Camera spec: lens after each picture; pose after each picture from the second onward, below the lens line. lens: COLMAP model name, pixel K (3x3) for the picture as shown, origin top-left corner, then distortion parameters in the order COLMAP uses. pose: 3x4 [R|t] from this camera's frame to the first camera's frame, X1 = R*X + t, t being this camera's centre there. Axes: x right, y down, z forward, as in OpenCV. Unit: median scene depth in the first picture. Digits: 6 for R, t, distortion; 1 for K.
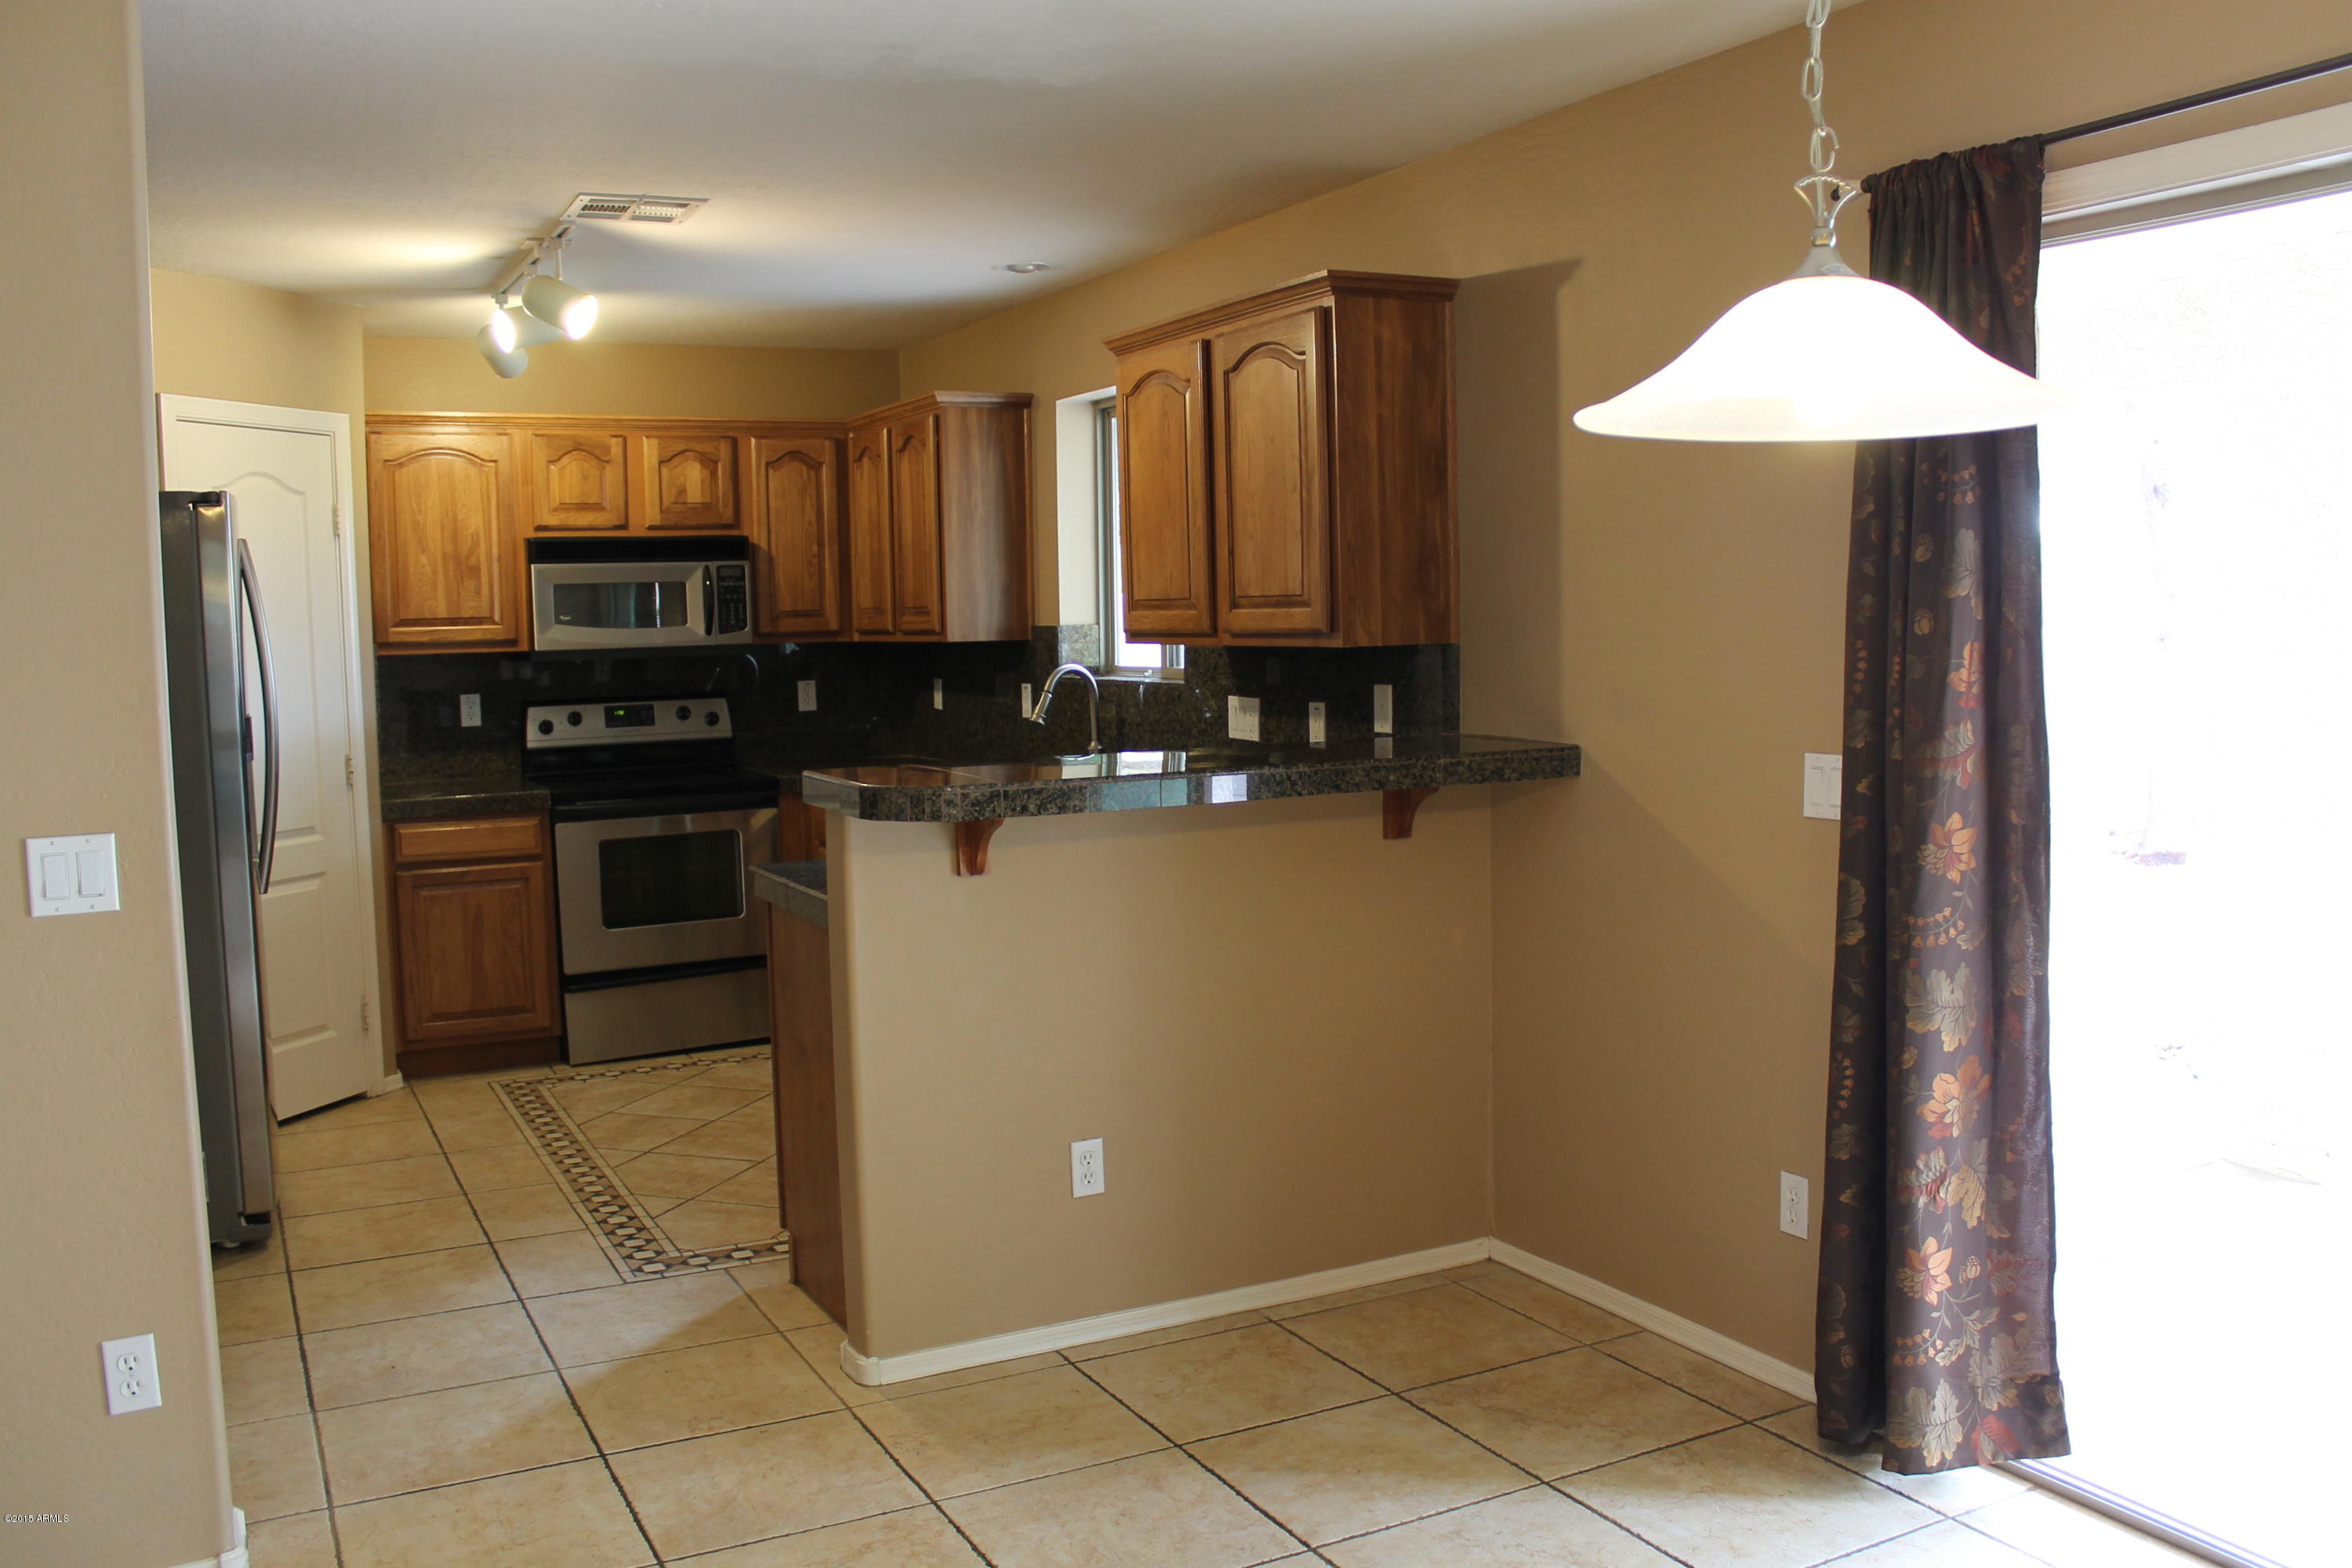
lens RADIAL K [[1973.6, 0, 1179.9], [0, 1973.6, 781.6], [0, 0, 1]] dist [-0.141693, 0.089559]
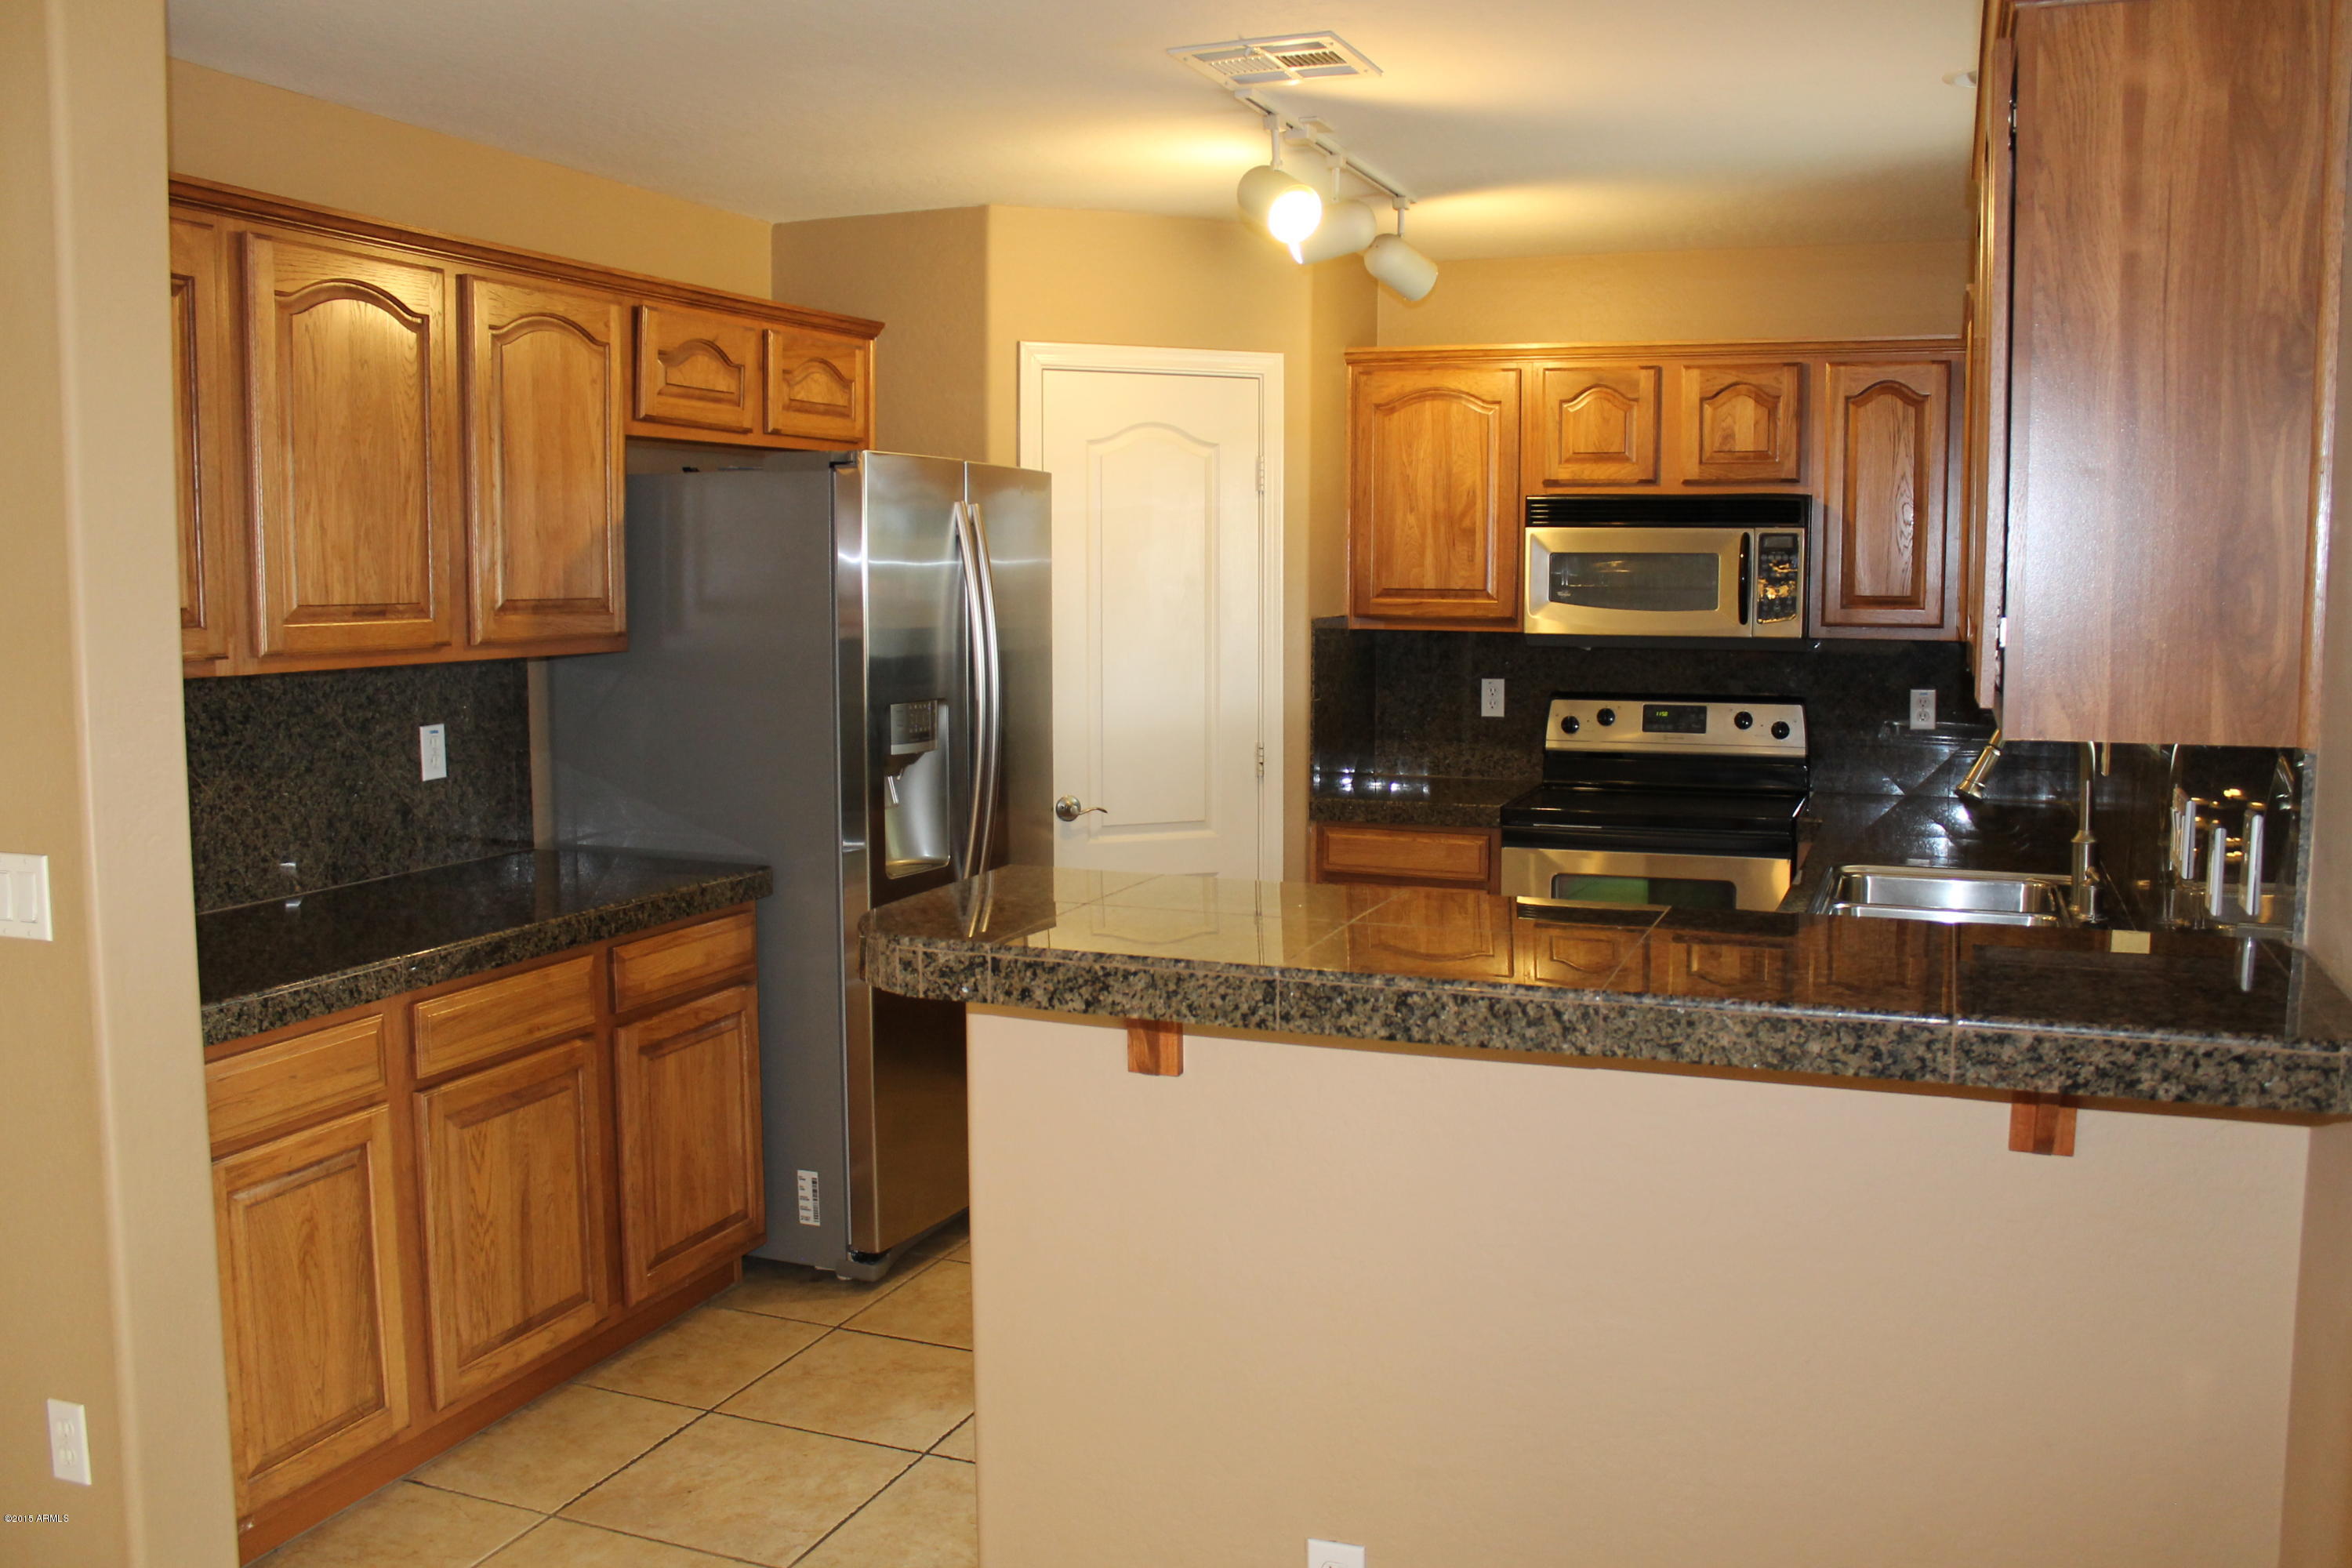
lens RADIAL K [[1973.6, 0, 1174.2], [0, 1973.6, 783.6], [0, 0, 1]] dist [-0.141693, 0.089559]
pose [[0.663921, 0.102045, -0.740808, 0.188077], [-0.080879, 0.994633, 0.064524, -0.044777], [0.743416, 0.017077, 0.668611, 0.330493]]
